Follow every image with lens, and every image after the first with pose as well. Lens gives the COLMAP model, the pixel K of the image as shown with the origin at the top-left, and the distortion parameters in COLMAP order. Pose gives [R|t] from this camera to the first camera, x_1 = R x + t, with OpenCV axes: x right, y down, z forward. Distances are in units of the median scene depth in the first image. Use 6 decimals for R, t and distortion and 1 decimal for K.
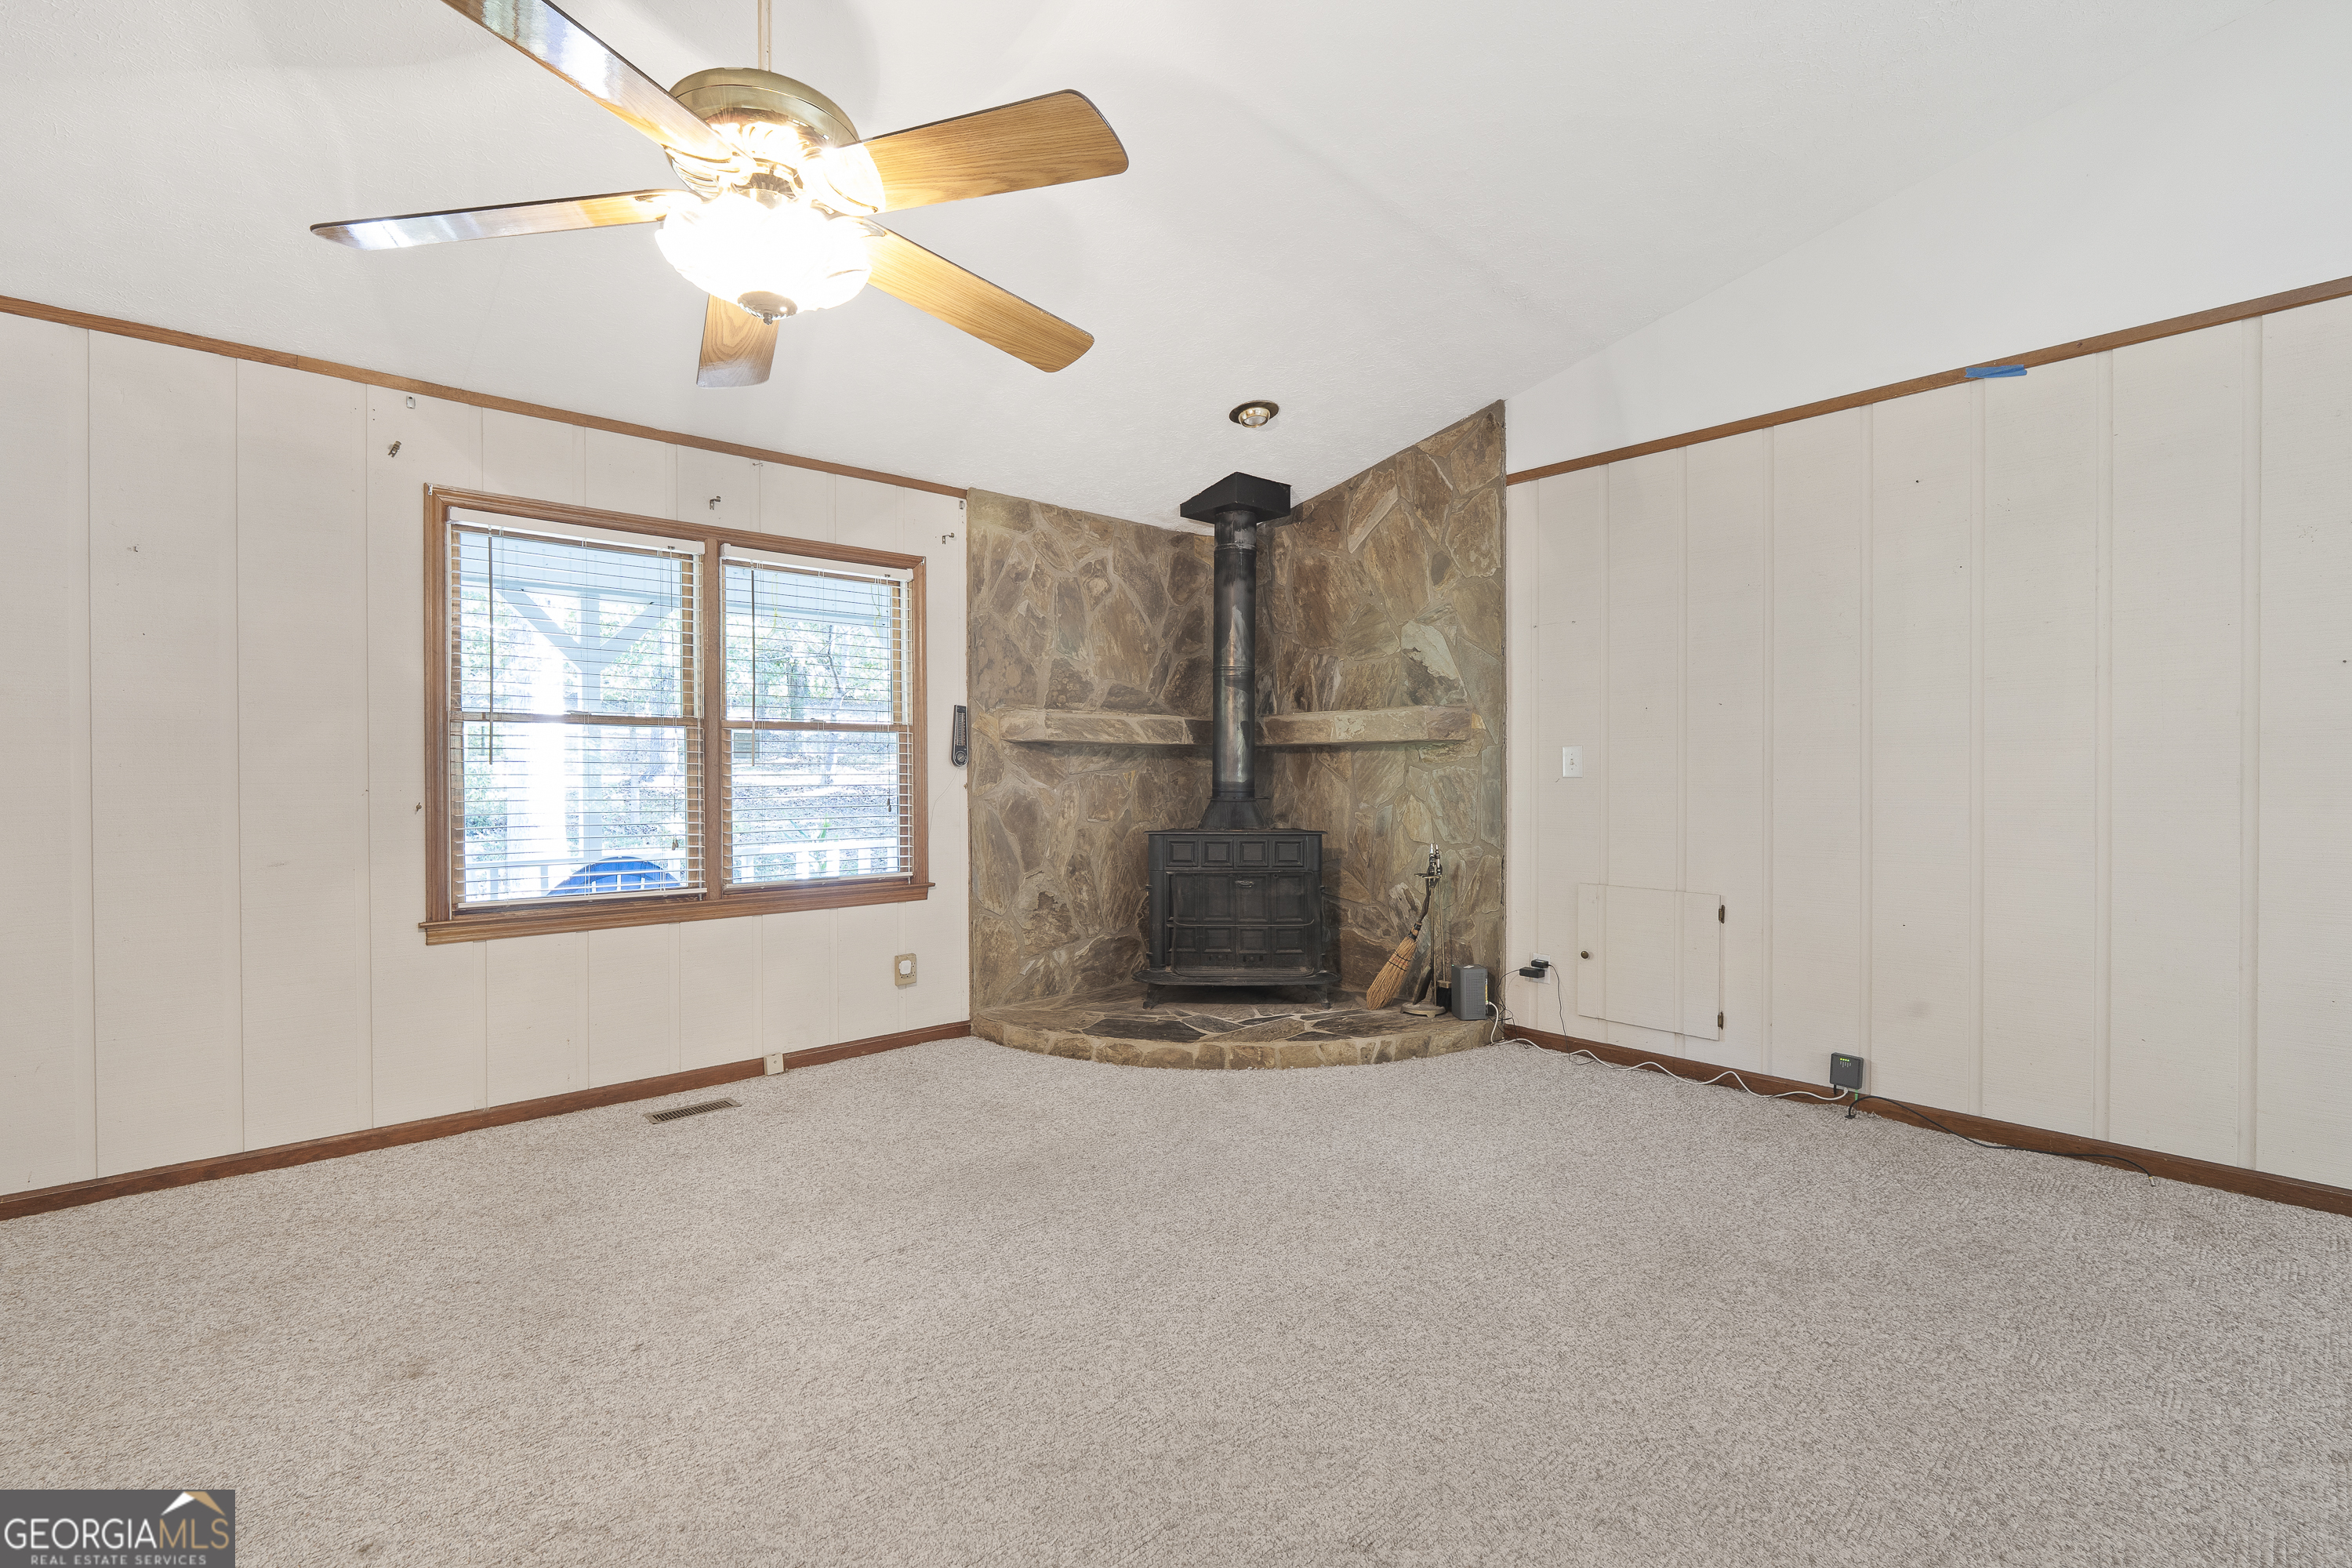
lens RADIAL K [[1047.1, 0, 1170.4], [0, 1047.1, 780.7], [0, 0, 1]] dist [-0.013854, 0.003520]
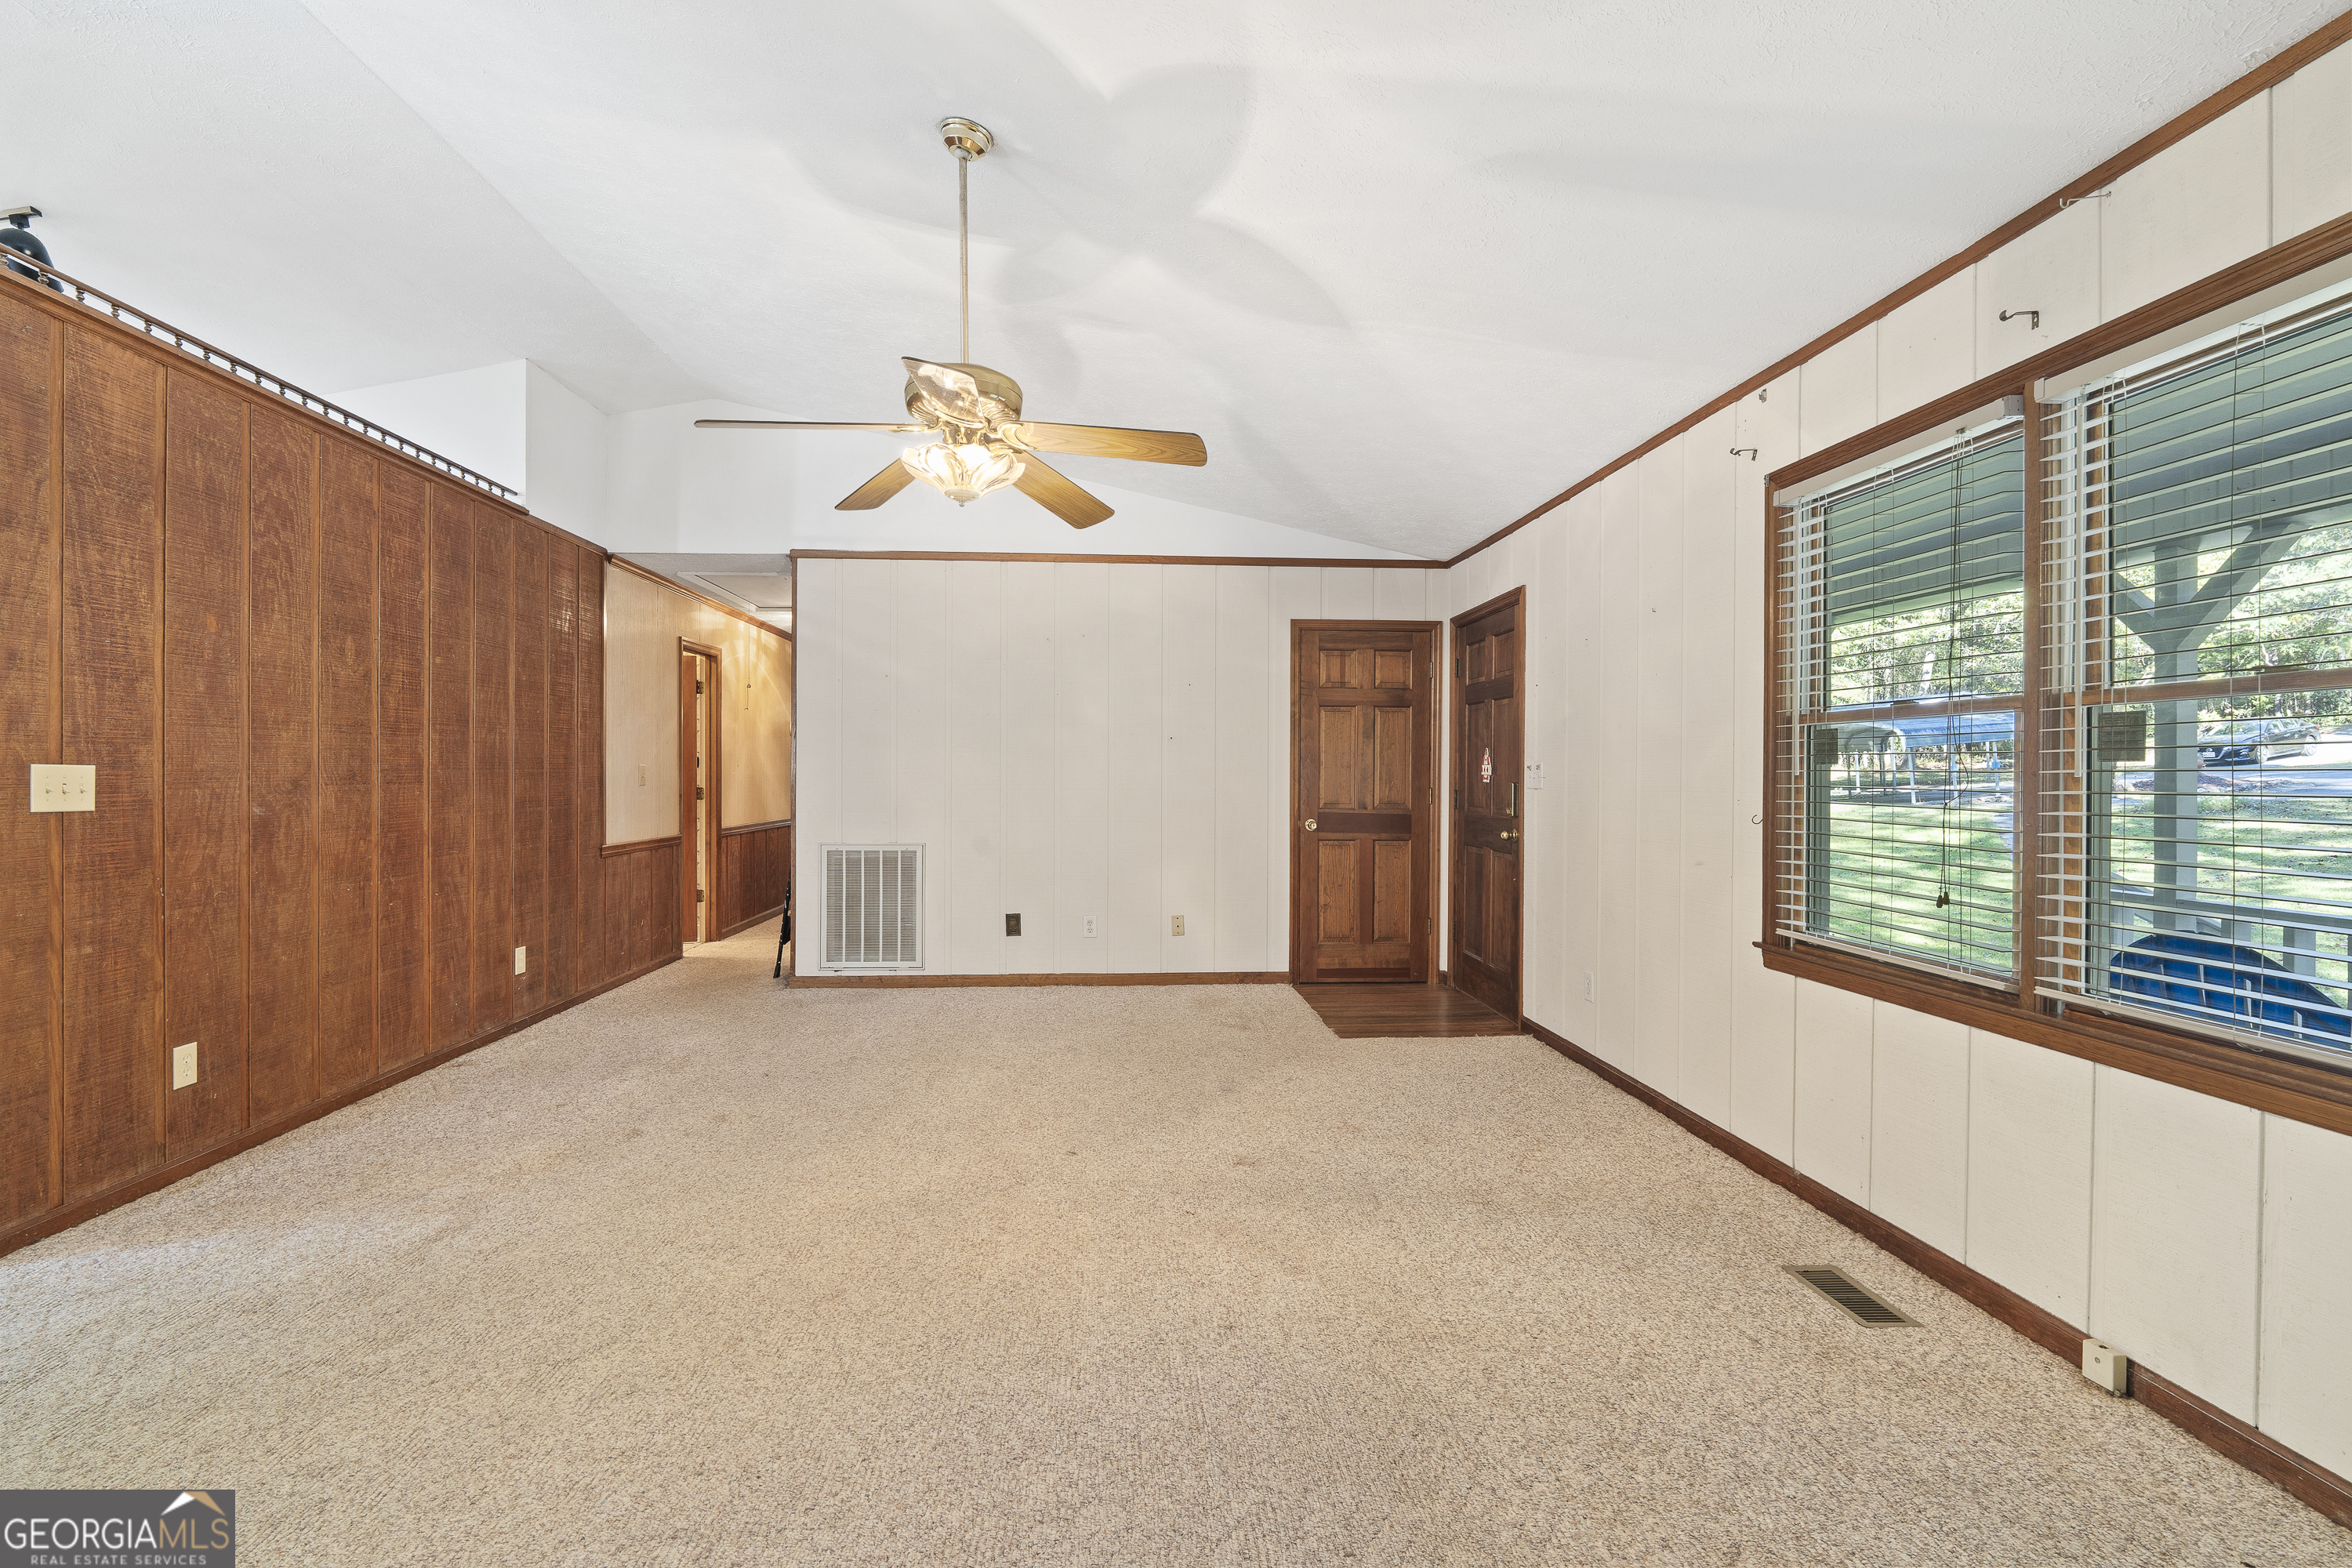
lens RADIAL K [[1047.1, 0, 1170.4], [0, 1047.1, 780.7], [0, 0, 1]] dist [-0.013854, 0.003520]
pose [[-0.616189, 0.002809, -0.787594, 0.259392], [-0.010423, 0.999877, 0.011721, -0.011352], [0.787530, 0.015431, -0.616083, 0.837769]]
